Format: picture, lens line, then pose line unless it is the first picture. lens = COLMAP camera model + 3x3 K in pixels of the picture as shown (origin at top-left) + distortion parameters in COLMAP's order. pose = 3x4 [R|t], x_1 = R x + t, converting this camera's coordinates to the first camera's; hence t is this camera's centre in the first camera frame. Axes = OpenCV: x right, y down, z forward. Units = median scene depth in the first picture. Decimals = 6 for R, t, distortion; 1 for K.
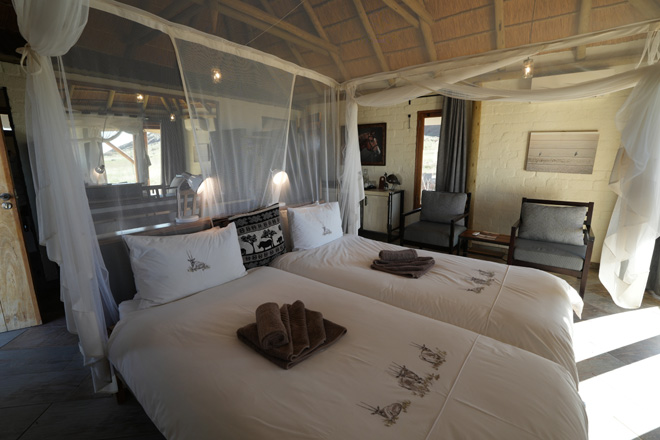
lens RADIAL K [[299.4, 0, 330.0], [0, 299.4, 220.0], [0, 0, 1]] dist [-0.038709, 0.001153]
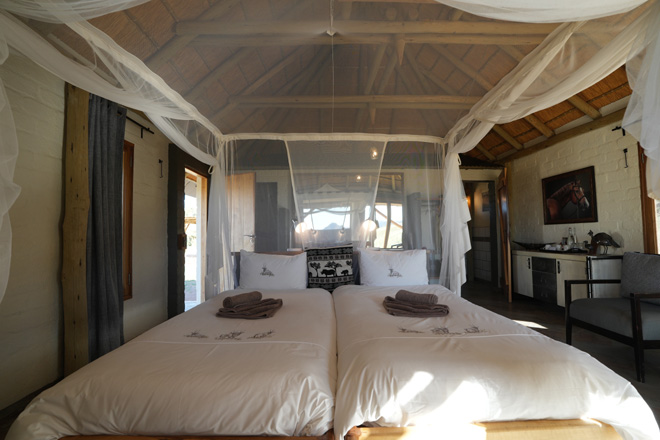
lens RADIAL K [[299.4, 0, 330.0], [0, 299.4, 220.0], [0, 0, 1]] dist [-0.038709, 0.001153]
pose [[0.632472, -0.037736, -0.773663, 0.752393], [-0.149319, 0.974138, -0.169583, 0.074332], [0.760054, 0.222779, 0.610481, 0.161268]]
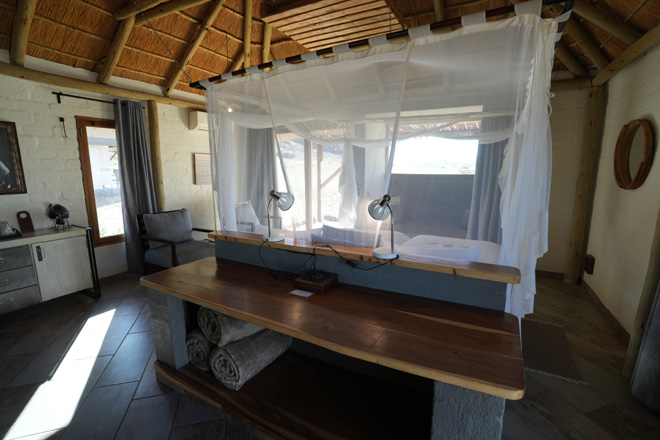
lens RADIAL K [[299.4, 0, 330.0], [0, 299.4, 220.0], [0, 0, 1]] dist [-0.038709, 0.001153]
pose [[-0.153741, -0.171121, 0.973181, -1.165927], [0.199821, 0.959157, 0.200222, -0.286543], [-0.967696, 0.225245, -0.113268, 1.117968]]
